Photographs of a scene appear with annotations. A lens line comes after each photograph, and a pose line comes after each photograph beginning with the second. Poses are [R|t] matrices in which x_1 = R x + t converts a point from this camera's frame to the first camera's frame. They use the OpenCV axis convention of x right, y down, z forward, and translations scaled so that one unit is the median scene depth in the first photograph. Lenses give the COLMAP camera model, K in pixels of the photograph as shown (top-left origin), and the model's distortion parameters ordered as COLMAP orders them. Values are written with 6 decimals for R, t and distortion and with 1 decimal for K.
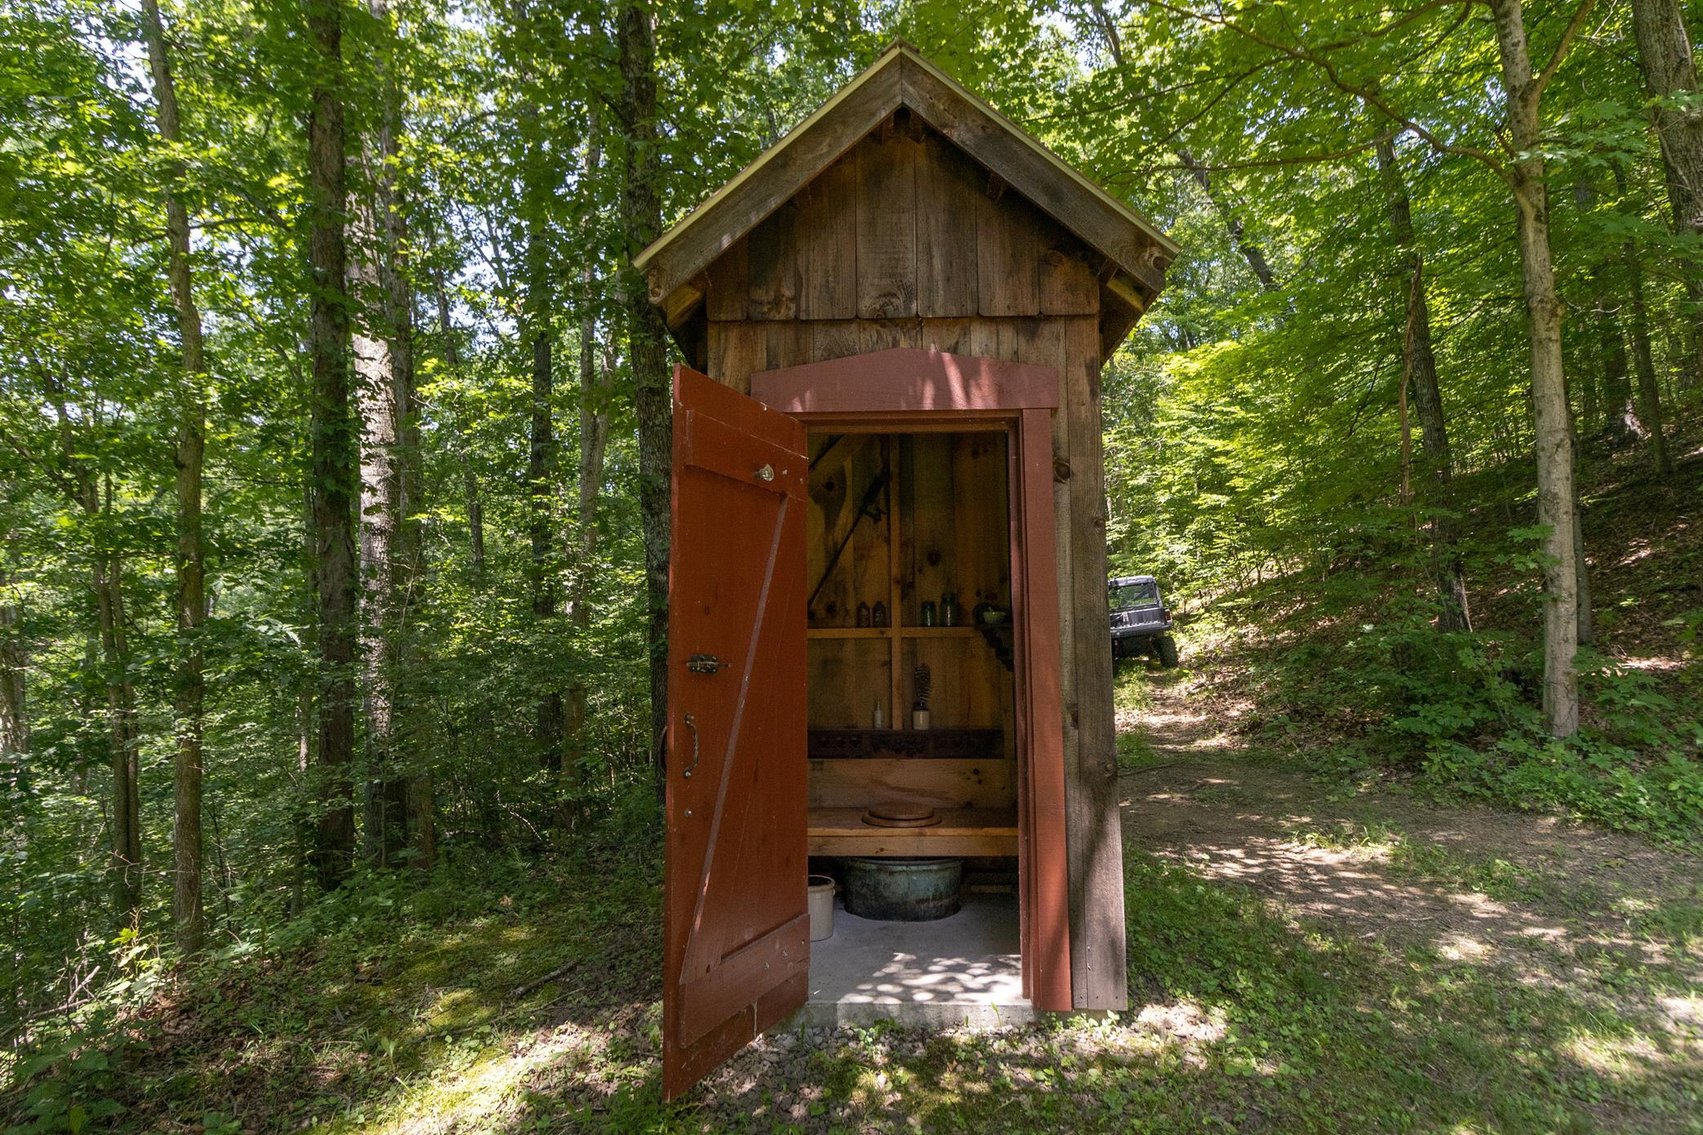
lens RADIAL K [[1026.4, 0, 856.5], [0, 1026.4, 559.6], [0, 0, 1]] dist [0.005961, 0.001436]
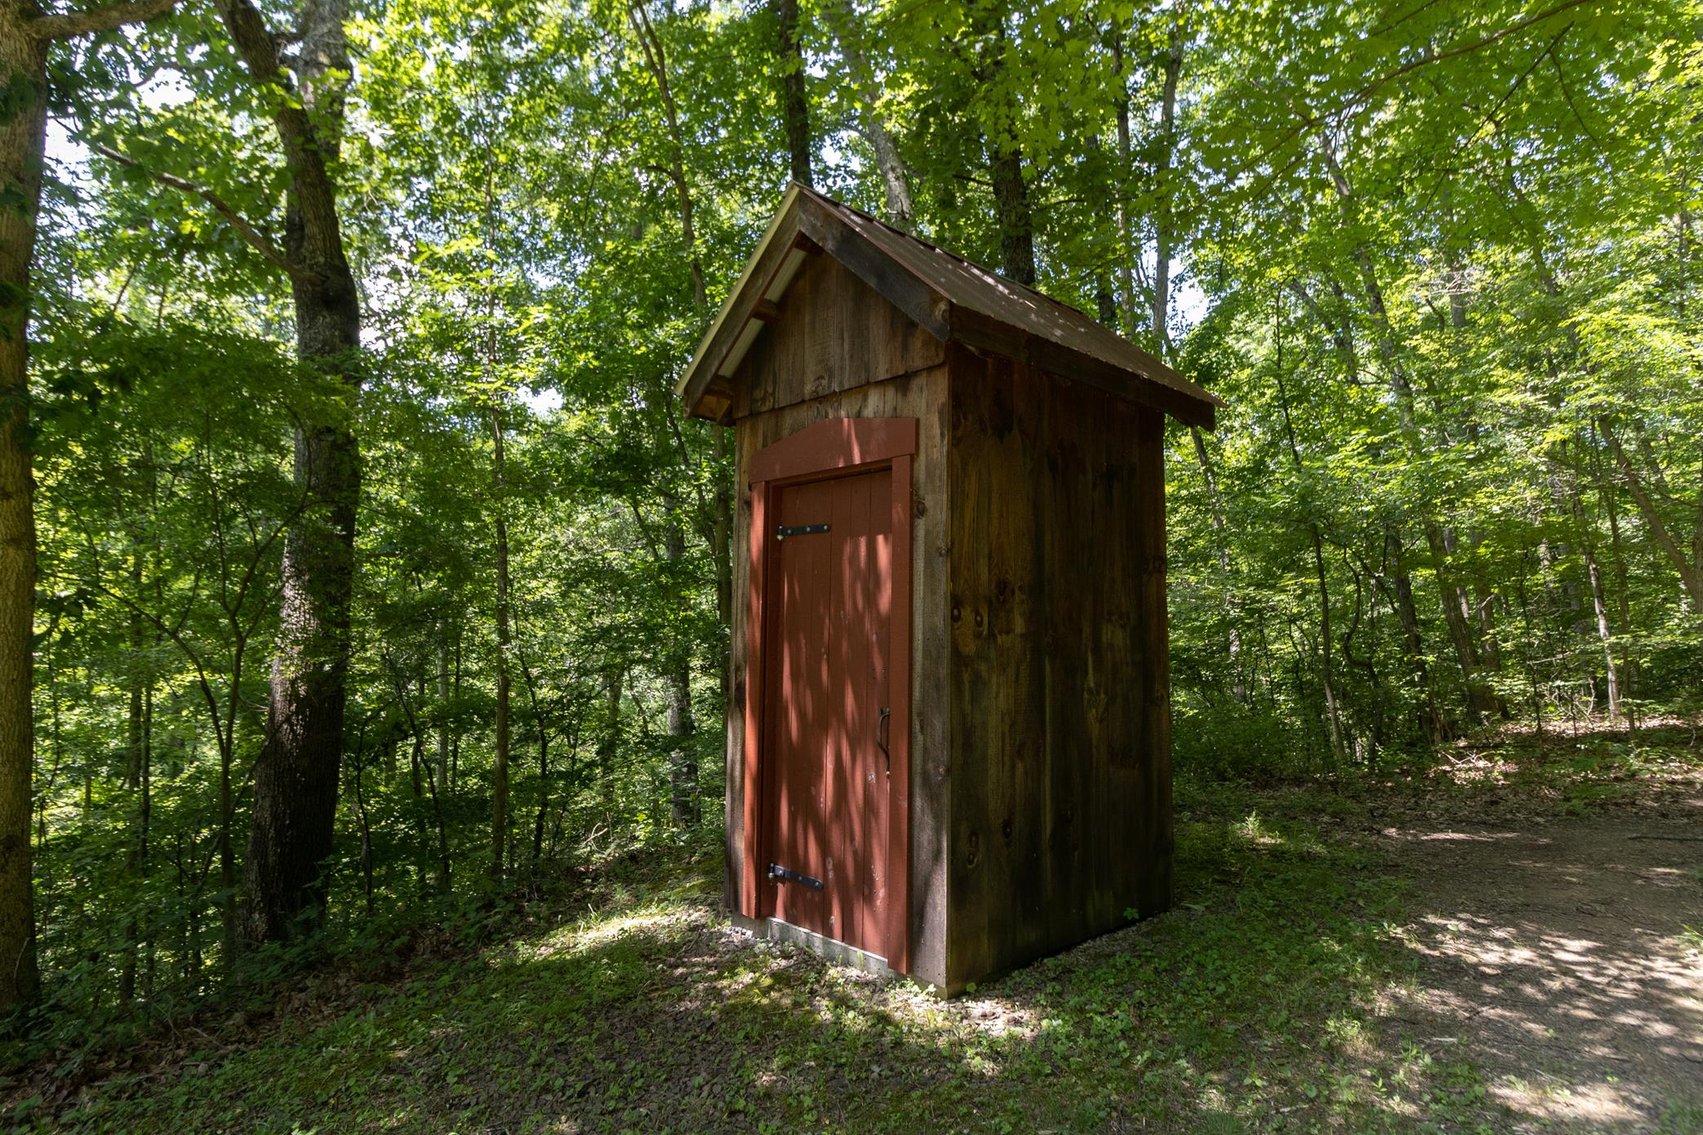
lens RADIAL K [[1026.4, 0, 856.5], [0, 1026.4, 559.6], [0, 0, 1]] dist [0.005961, 0.001436]
pose [[0.672875, -0.039247, -0.738714, 0.977668], [0.044663, 0.998925, -0.012390, -0.018030], [0.738406, -0.024656, 0.673905, 0.180496]]
